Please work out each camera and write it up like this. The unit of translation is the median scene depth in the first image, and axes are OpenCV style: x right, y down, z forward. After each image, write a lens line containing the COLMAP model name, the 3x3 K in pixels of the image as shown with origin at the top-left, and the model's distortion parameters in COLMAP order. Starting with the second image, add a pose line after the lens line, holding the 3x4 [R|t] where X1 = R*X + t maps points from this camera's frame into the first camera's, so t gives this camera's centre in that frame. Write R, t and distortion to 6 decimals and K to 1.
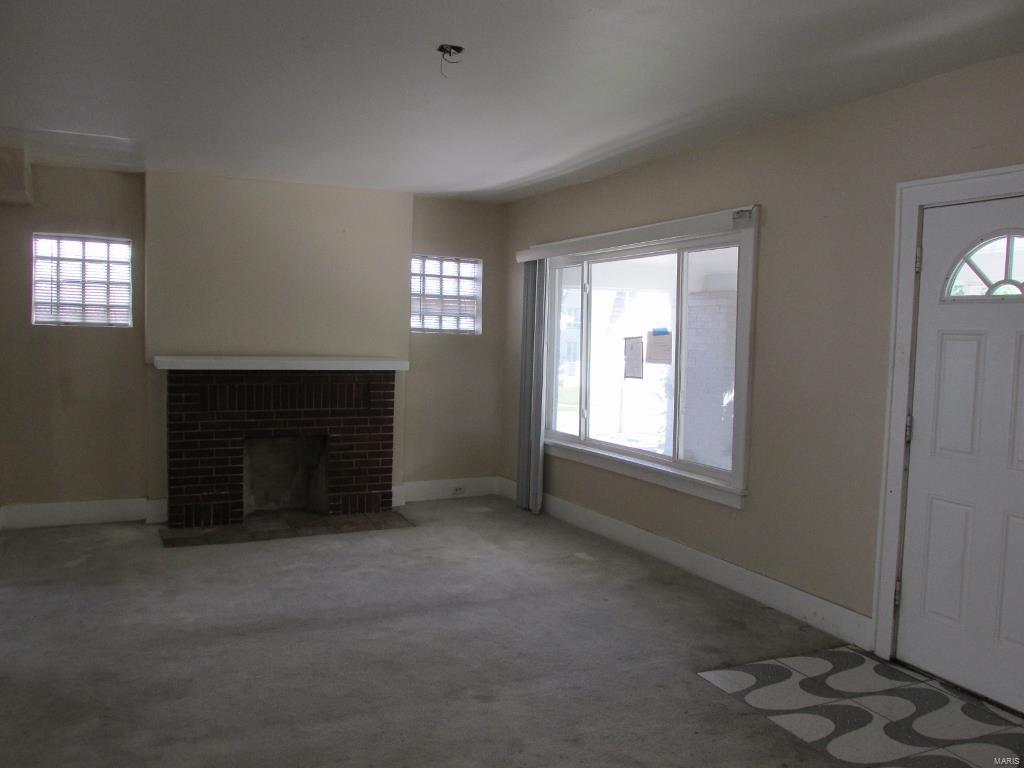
lens RADIAL K [[855.1, 0, 509.4], [0, 855.1, 384.7], [0, 0, 1]] dist [-0.031230, 0.012347]
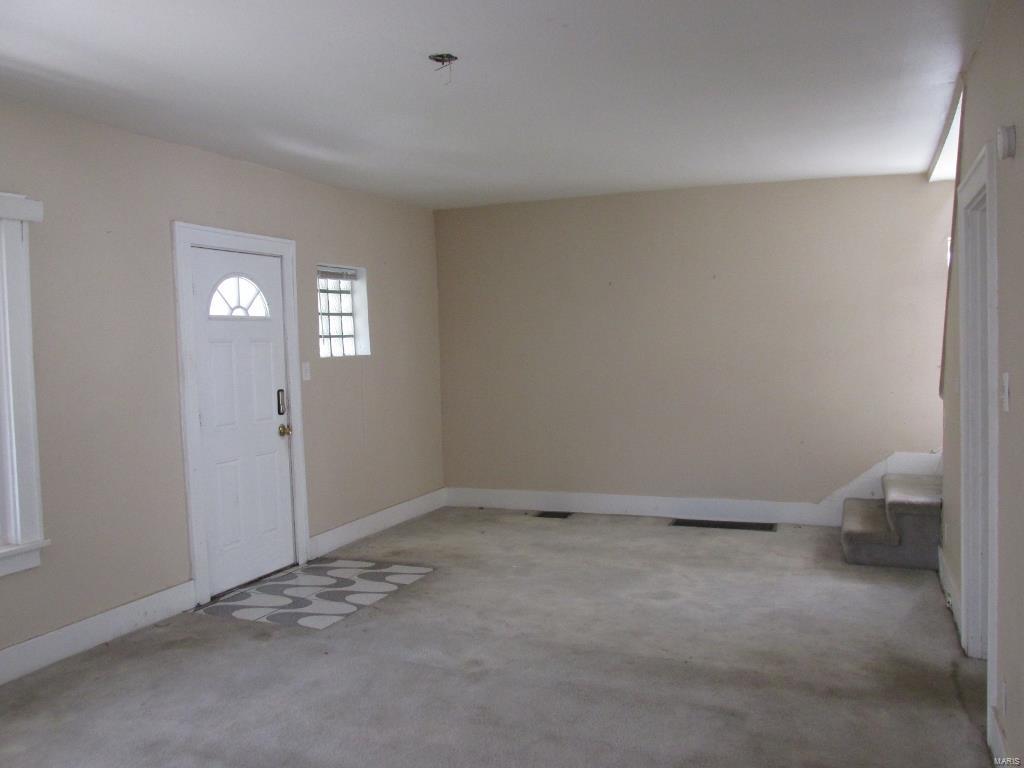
lens RADIAL K [[855.1, 0, 509.9], [0, 855.1, 383.7], [0, 0, 1]] dist [-0.031230, 0.012347]
pose [[-0.671833, -0.044957, 0.739338, -0.839105], [0.060352, 0.991515, 0.115132, -0.125115], [-0.738240, 0.121970, -0.663419, 1.587812]]
